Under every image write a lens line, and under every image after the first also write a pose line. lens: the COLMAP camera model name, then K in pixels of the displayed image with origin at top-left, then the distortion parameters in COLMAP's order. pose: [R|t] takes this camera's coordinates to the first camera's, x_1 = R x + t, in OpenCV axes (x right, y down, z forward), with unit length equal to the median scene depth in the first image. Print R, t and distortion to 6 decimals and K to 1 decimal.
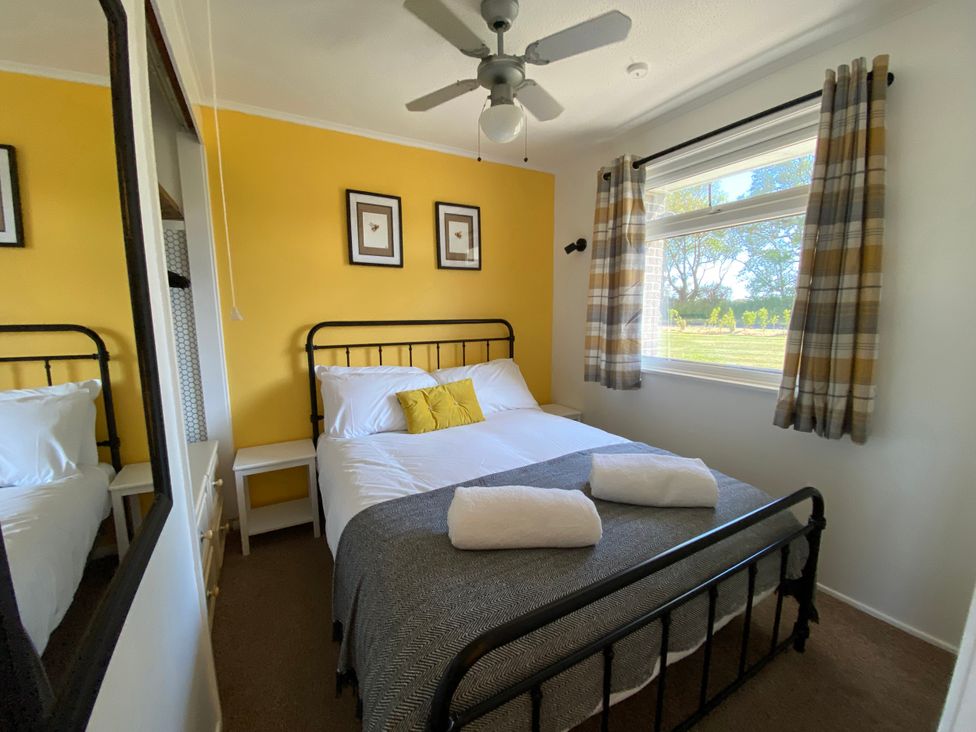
lens RADIAL K [[393.5, 0, 484.2], [0, 393.5, 365.2], [0, 0, 1]] dist [0.033149, -0.027541]
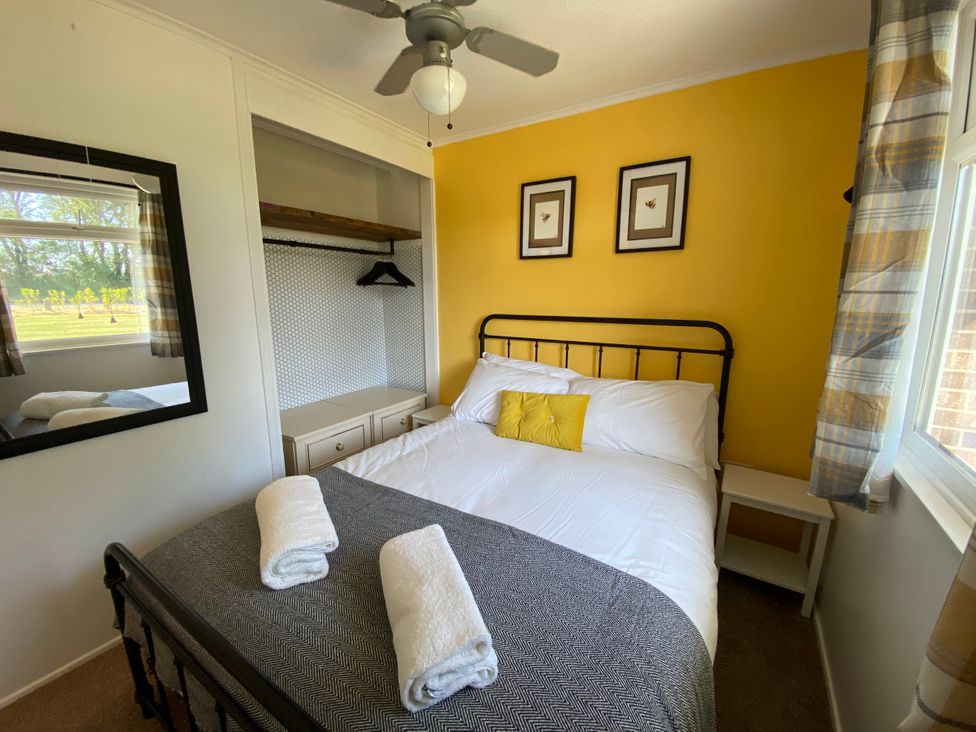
lens RADIAL K [[393.5, 0, 484.2], [0, 393.5, 365.2], [0, 0, 1]] dist [0.033149, -0.027541]
pose [[0.484303, 0.169674, -0.858290, 0.542432], [-0.123374, 0.984456, 0.125000, -0.101276], [0.866158, 0.045353, 0.497708, 0.427565]]
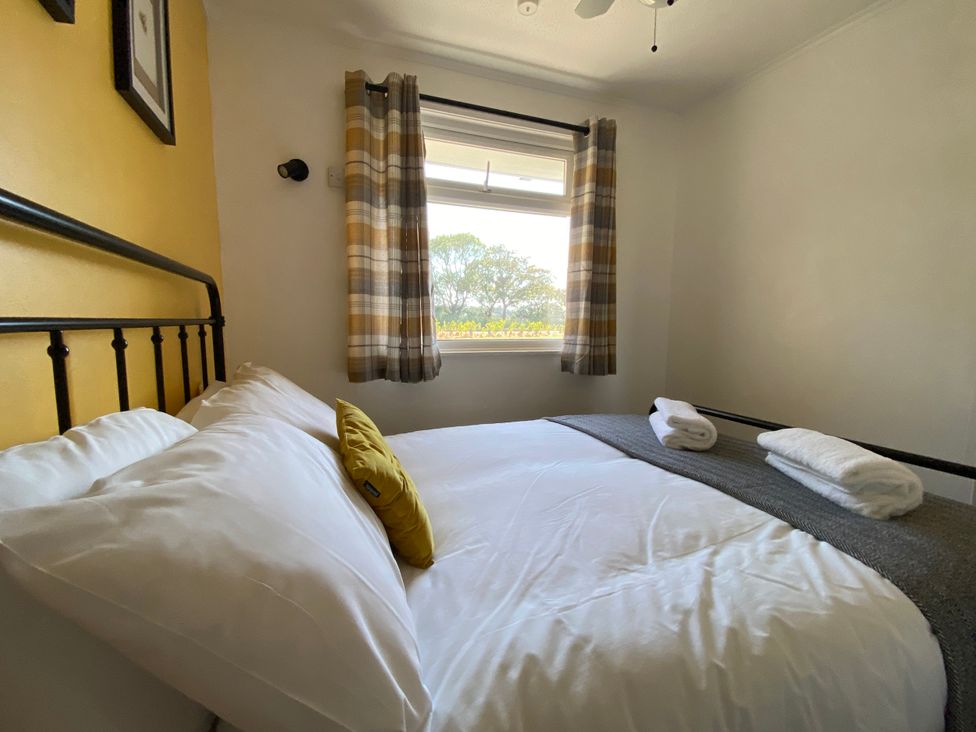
lens RADIAL K [[424.0, 0, 488.0], [0, 424.0, 366.0], [0, 0, 1]] dist [0.000249, -0.000079]
pose [[0.141649, -0.099722, 0.984881, -0.484709], [0.124264, 0.988834, 0.082250, -0.021839], [-0.982087, 0.110734, 0.152459, 0.776525]]
